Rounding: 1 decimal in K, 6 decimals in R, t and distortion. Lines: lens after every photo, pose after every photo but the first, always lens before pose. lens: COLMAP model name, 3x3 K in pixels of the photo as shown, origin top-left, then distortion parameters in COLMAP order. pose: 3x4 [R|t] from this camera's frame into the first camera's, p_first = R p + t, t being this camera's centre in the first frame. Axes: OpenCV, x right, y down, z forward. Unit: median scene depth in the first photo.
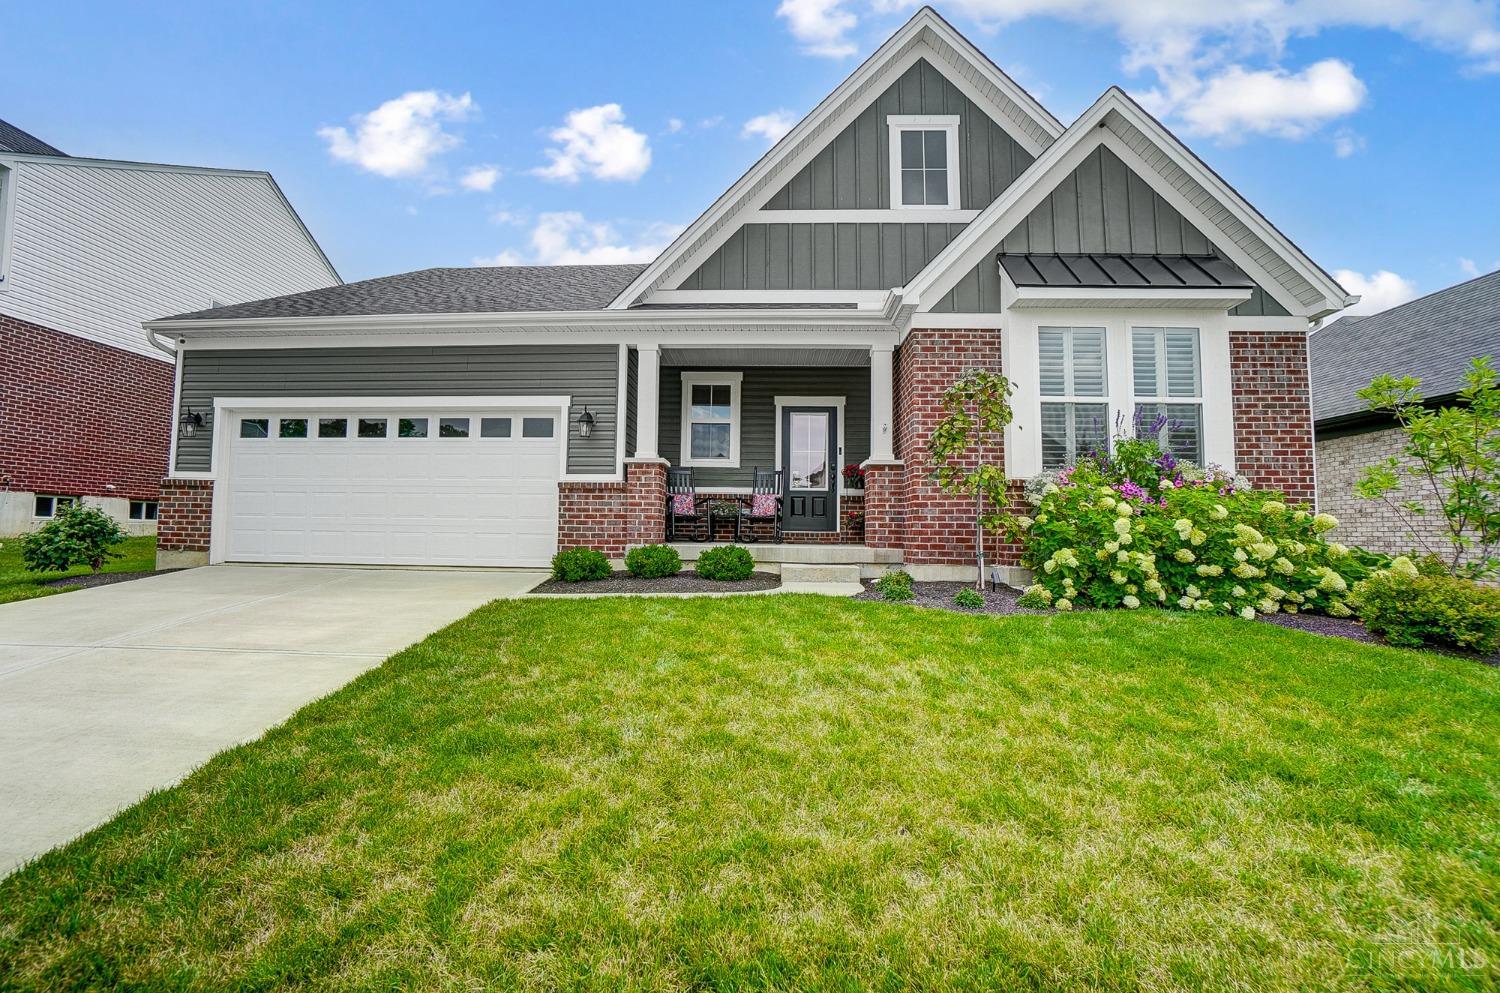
lens RADIAL K [[664.8, 0, 727.2], [0, 664.8, 492.9], [0, 0, 1]] dist [-0.068142, 0.025096]
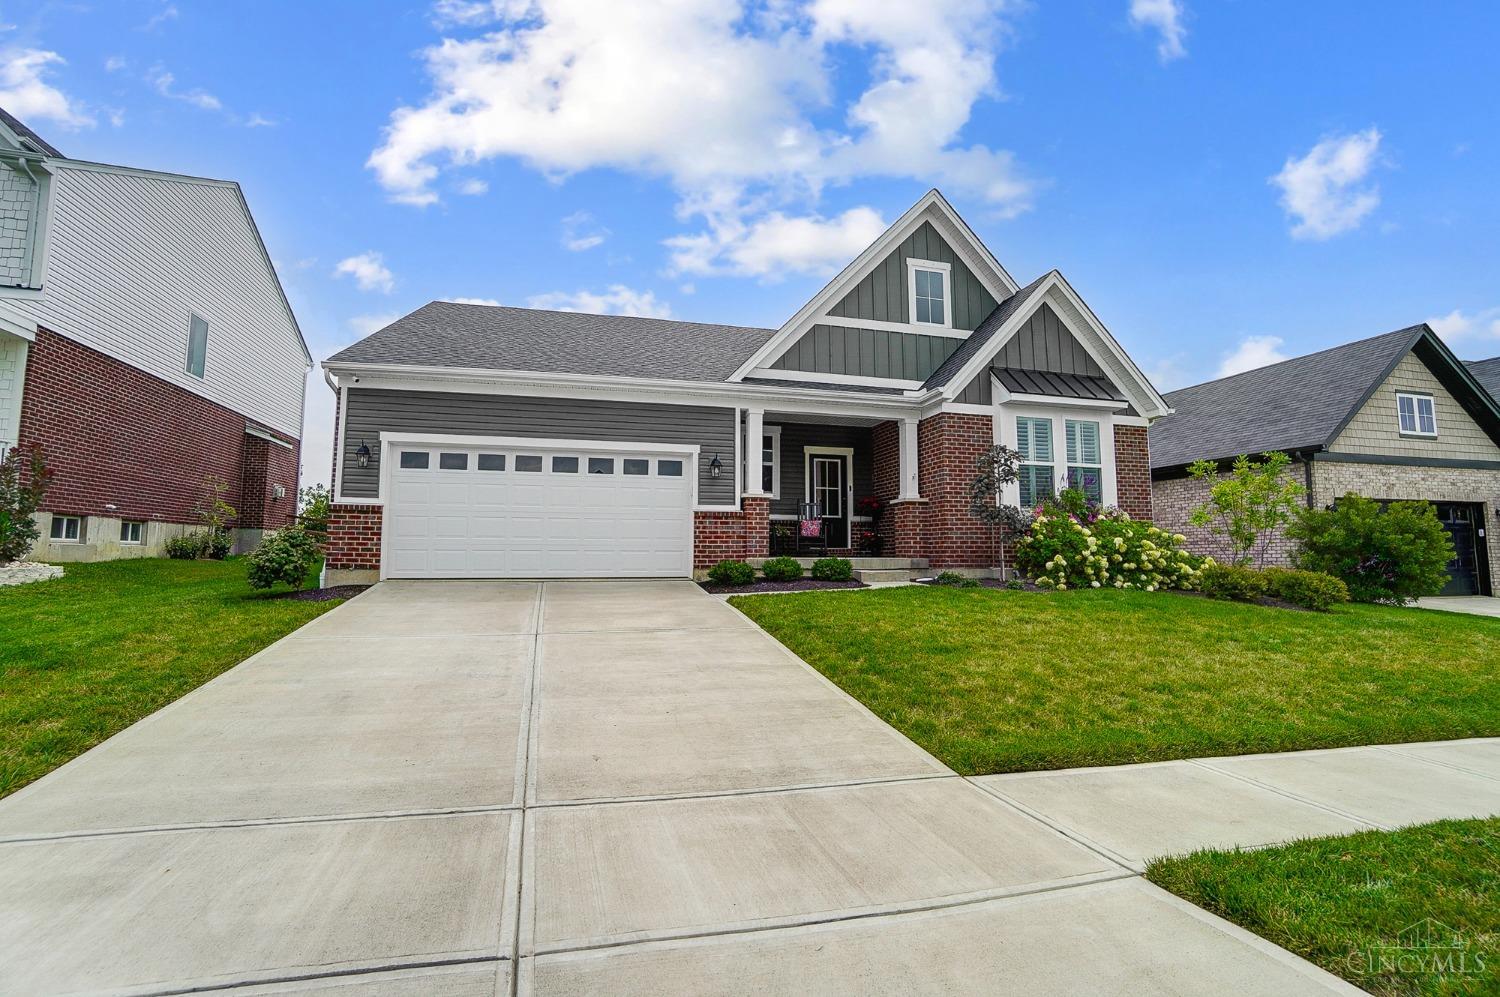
lens RADIAL K [[662.3, 0, 731.2], [0, 662.3, 492.3], [0, 0, 1]] dist [-0.066584, 0.024111]
pose [[0.955618, 0.017612, 0.294080, -0.622535], [-0.008221, 0.999417, -0.033142, -0.011725], [-0.294493, 0.029253, 0.955206, -0.295196]]
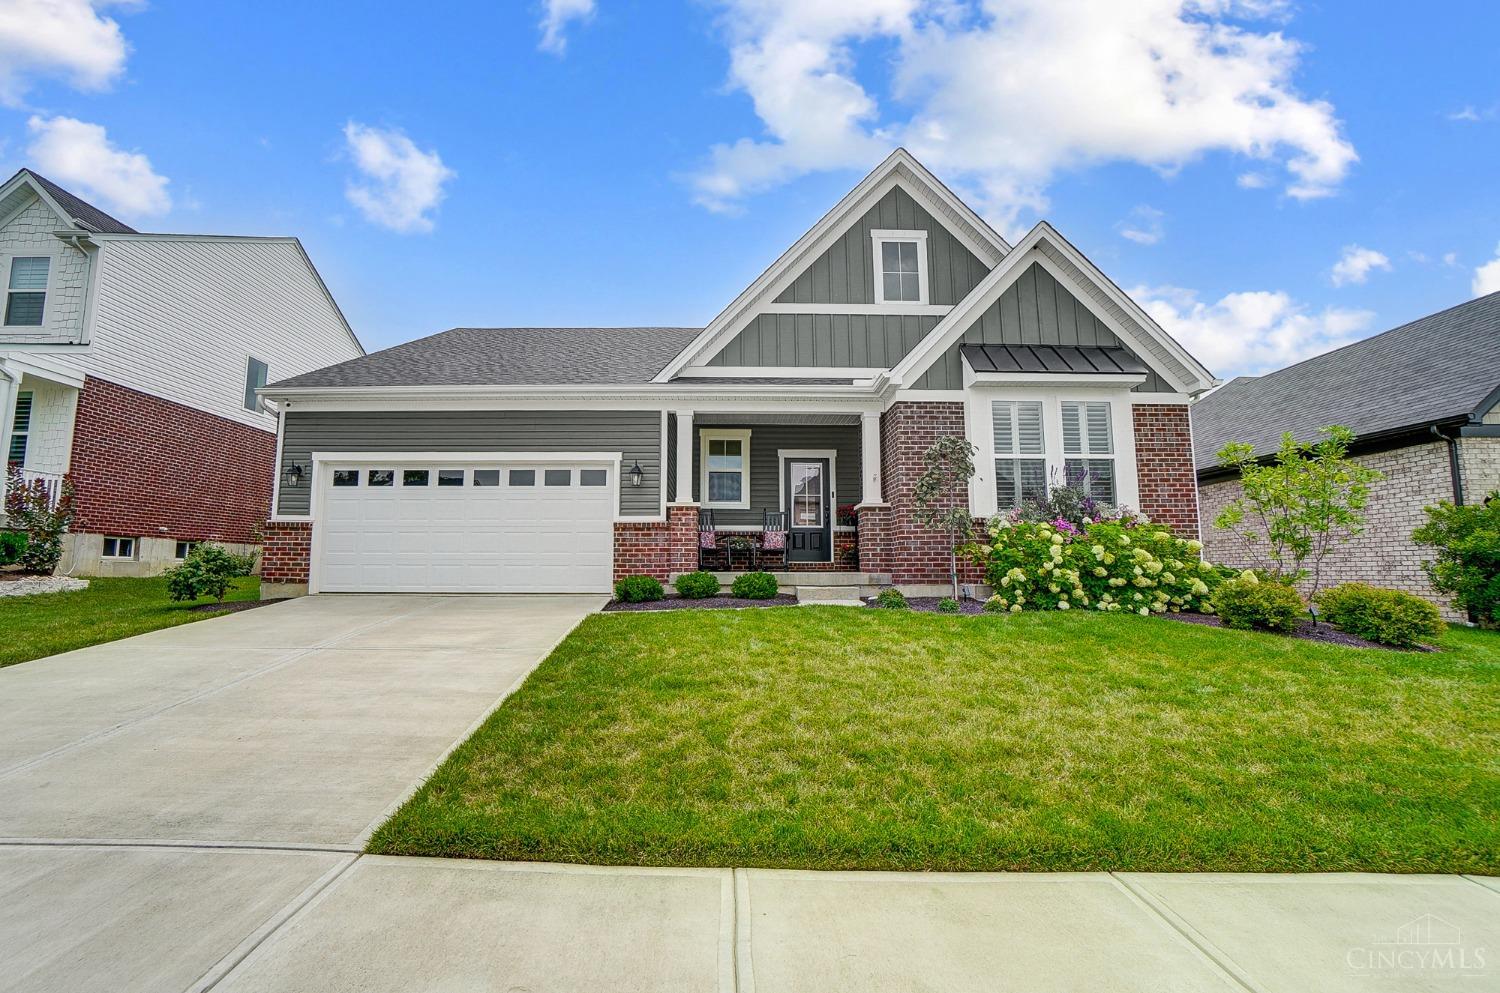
lens RADIAL K [[668.2, 0, 727.1], [0, 668.2, 495.7], [0, 0, 1]] dist [-0.067542, 0.025149]
pose [[0.997877, -0.005328, 0.064912, -0.136119], [0.008698, 0.998622, -0.051744, -0.000230], [-0.064547, 0.052199, 0.996549, -0.268355]]
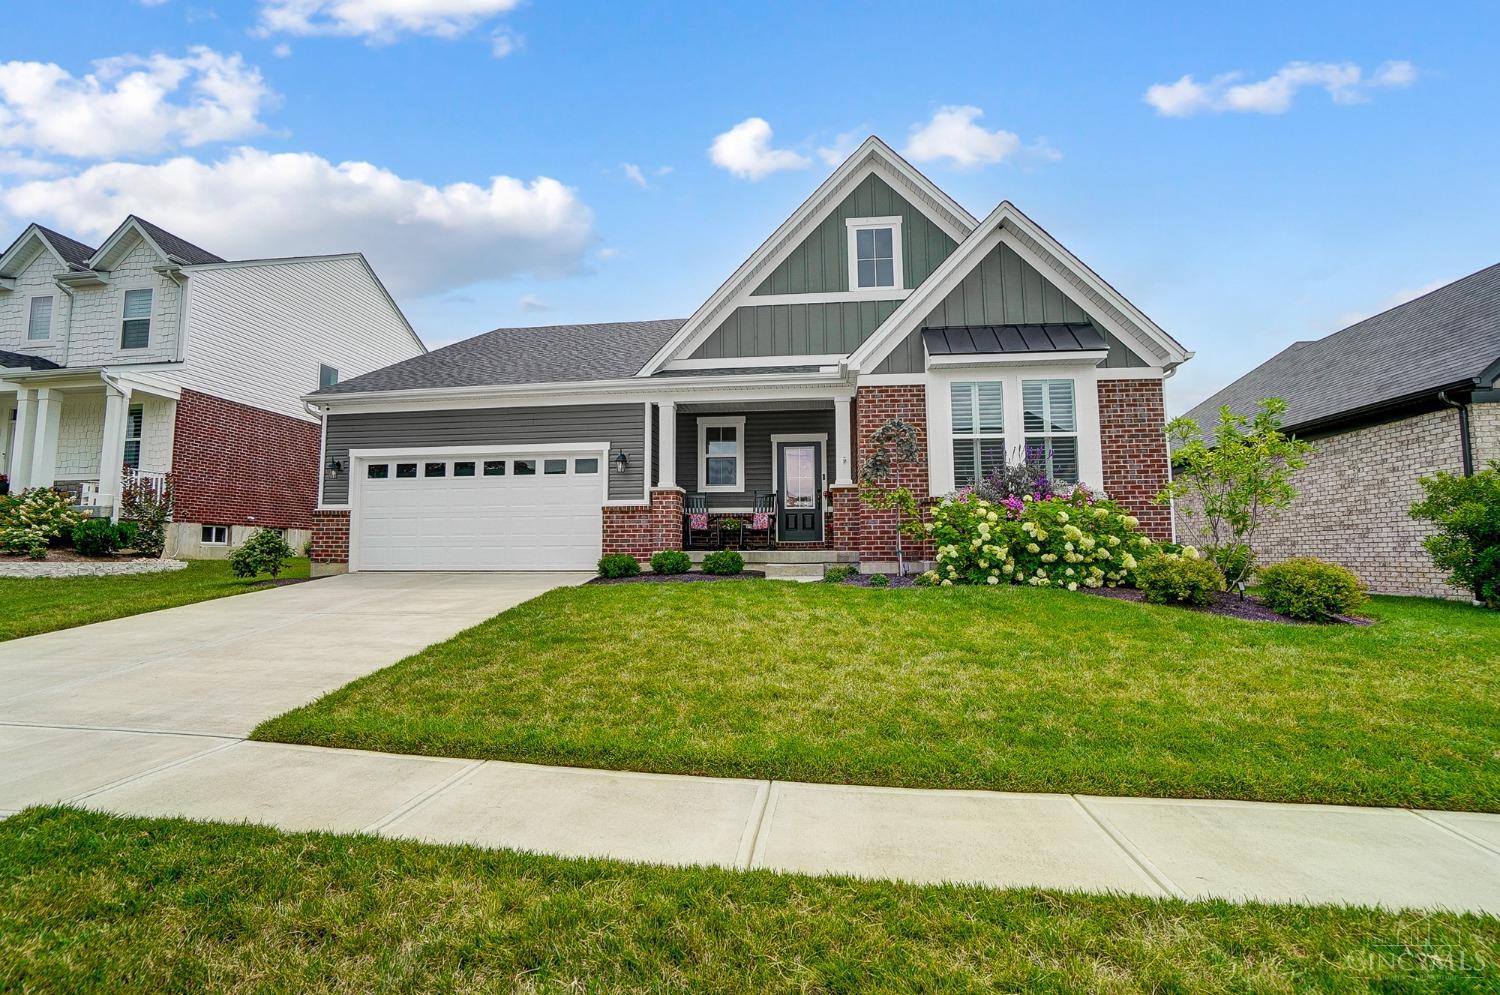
lens RADIAL K [[674.8, 0, 733.2], [0, 674.8, 499.6], [0, 0, 1]] dist [-0.068736, 0.026826]
pose [[0.997560, -0.022516, -0.066080, 0.111579], [0.020993, 0.999500, -0.023659, 0.008590], [0.066579, 0.022214, 0.997534, -0.380645]]
